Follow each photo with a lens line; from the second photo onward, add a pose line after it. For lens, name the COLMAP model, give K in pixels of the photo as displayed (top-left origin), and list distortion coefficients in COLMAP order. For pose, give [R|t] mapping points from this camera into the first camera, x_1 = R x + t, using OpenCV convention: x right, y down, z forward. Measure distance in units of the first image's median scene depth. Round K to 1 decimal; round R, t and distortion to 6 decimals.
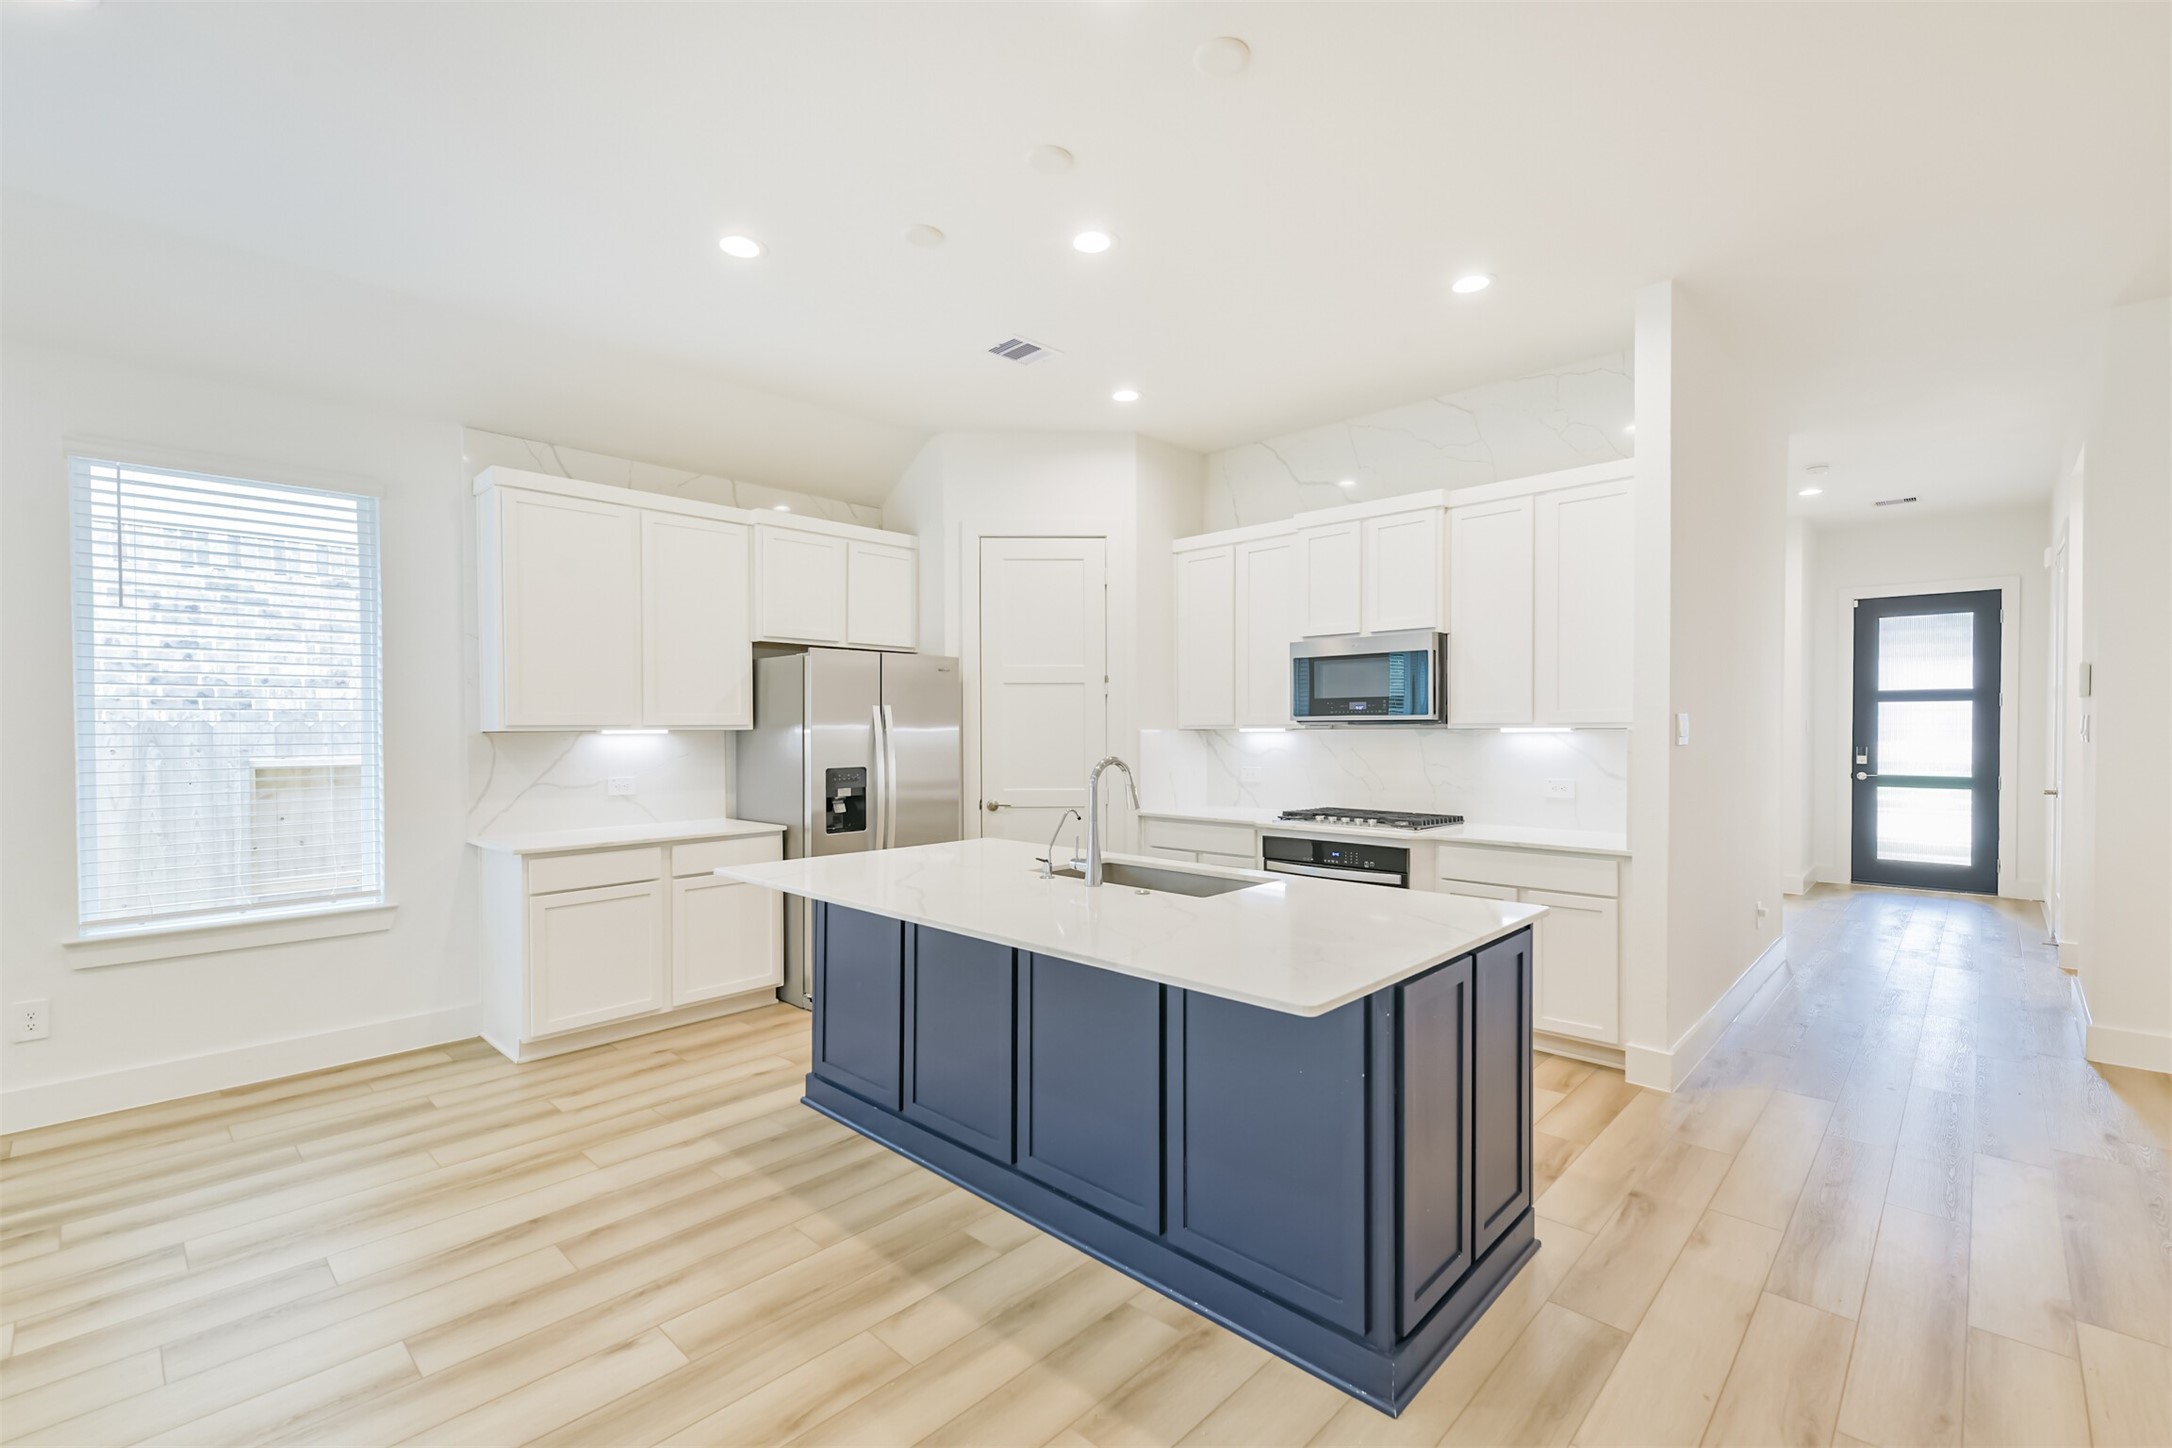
lens RADIAL K [[940.5, 0, 1086.9], [0, 940.5, 736.2], [0, 0, 1]] dist [0.016177, -0.006266]
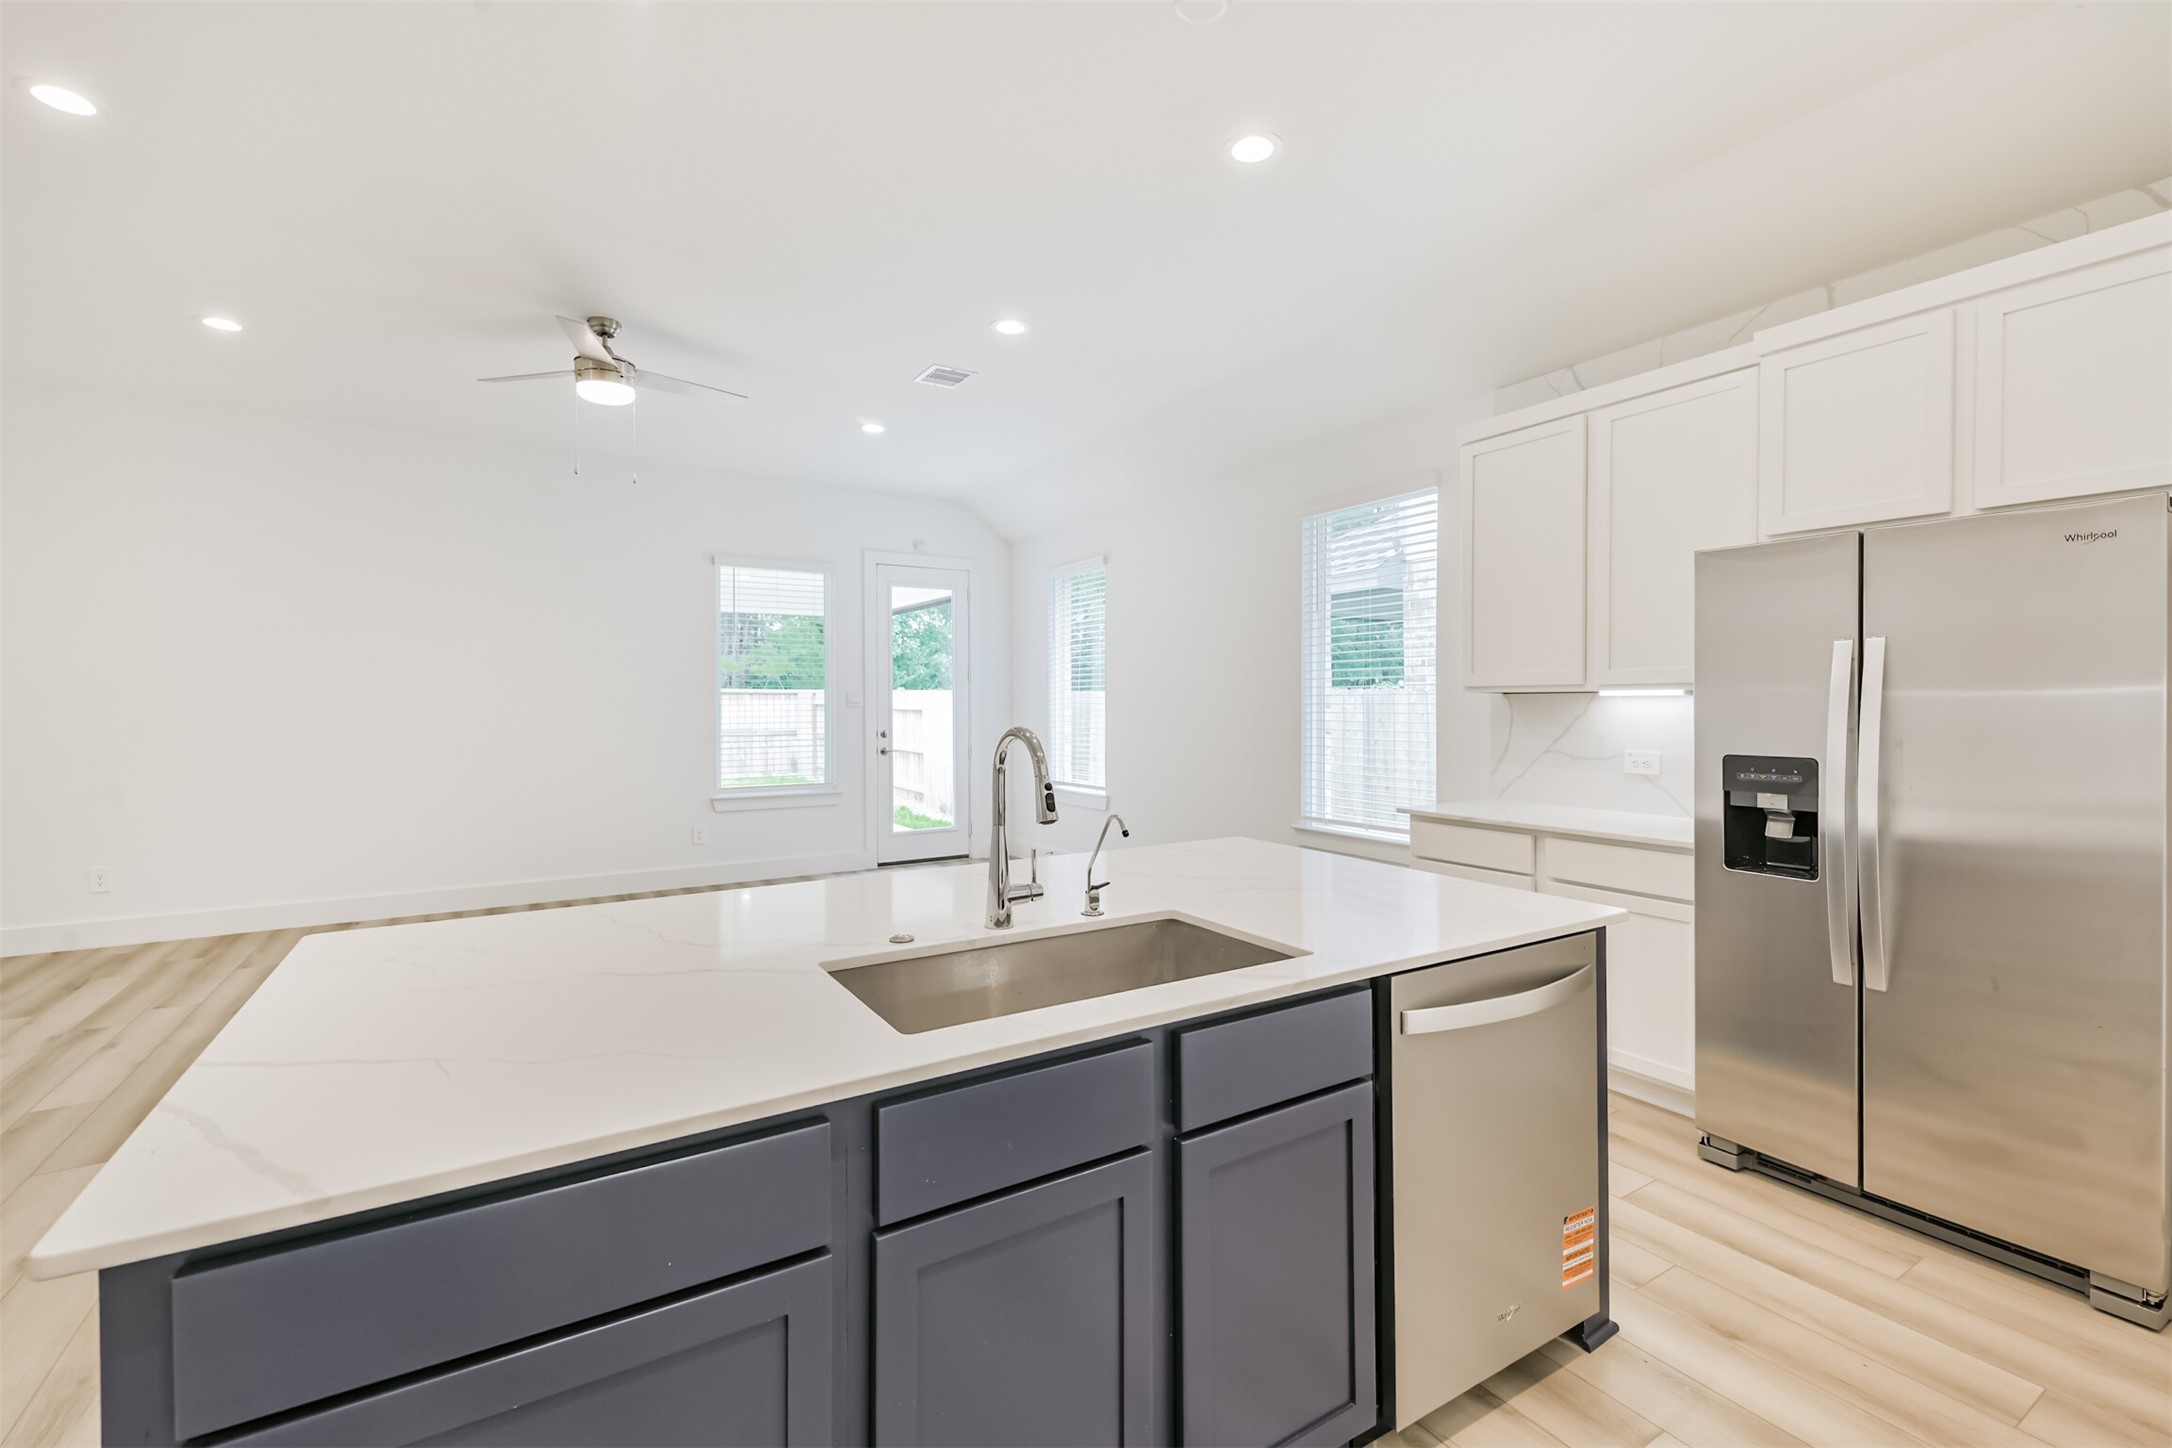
lens RADIAL K [[940.5, 0, 1086.7], [0, 940.5, 703.8], [0, 0, 1]] dist [0.016177, -0.006266]
pose [[-0.255502, 0.005970, -0.966790, 0.380153], [-0.009772, 0.999914, 0.008757, 0.001448], [0.966759, 0.011685, -0.255421, 0.755491]]
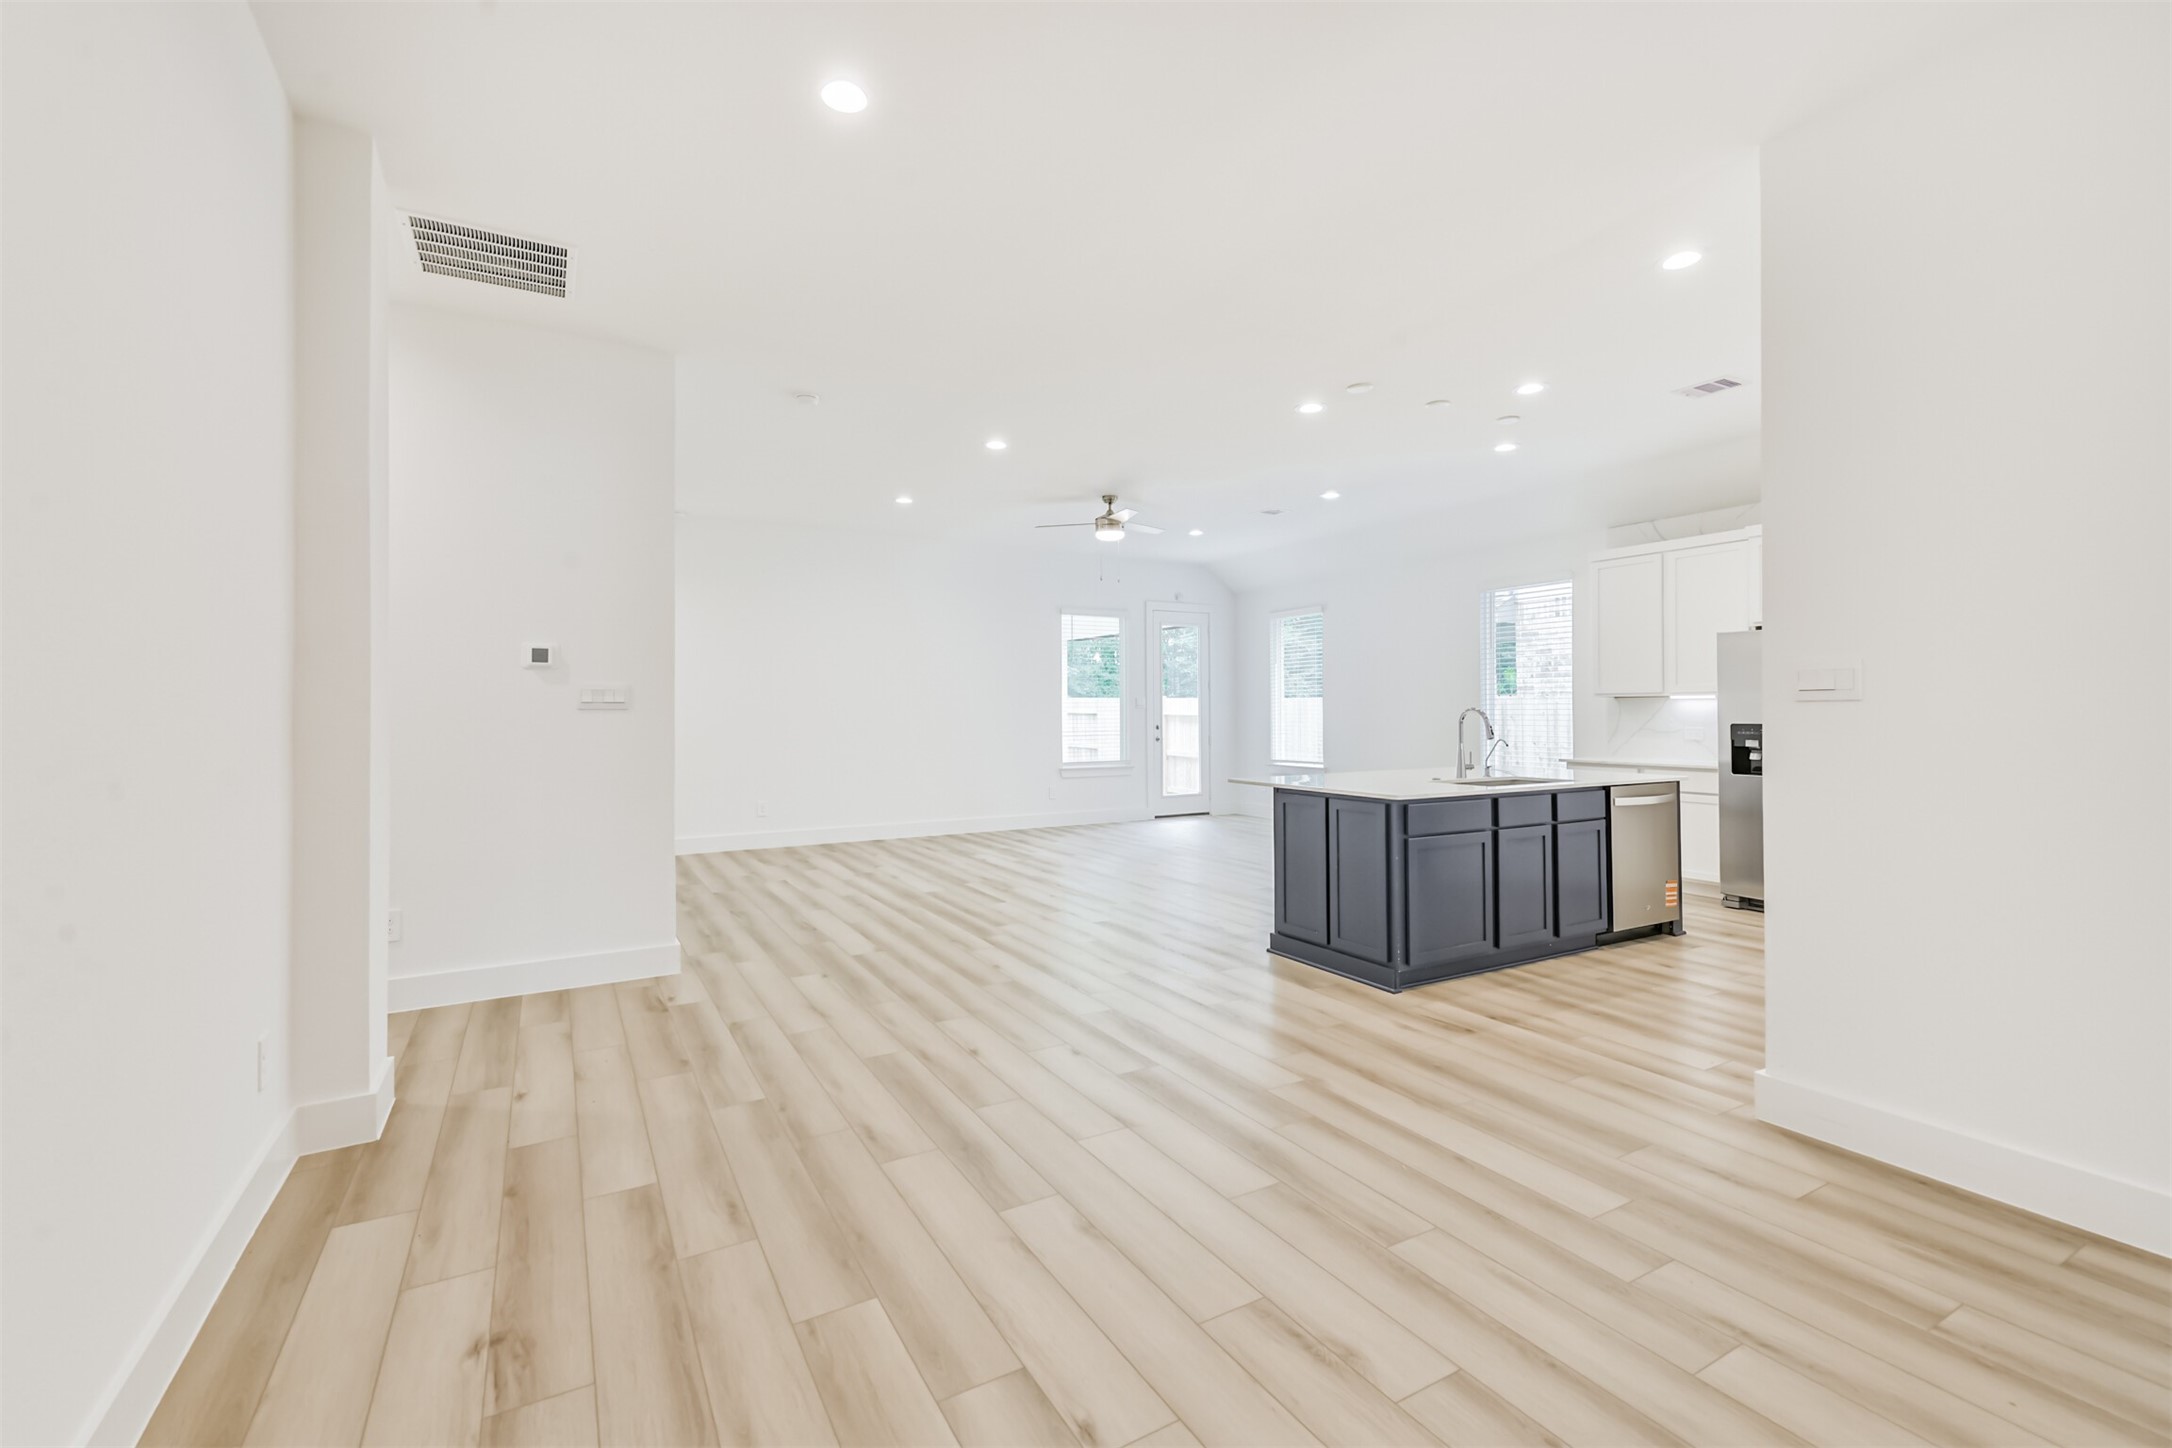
lens RADIAL K [[940.5, 0, 1080.7], [0, 940.5, 696.7], [0, 0, 1]] dist [0.016177, -0.006266]
pose [[-0.300067, -0.008938, -0.953876, 1.222512], [-0.008221, 0.999943, -0.006784, 0.012829], [0.953883, 0.005806, -0.300123, 0.524667]]
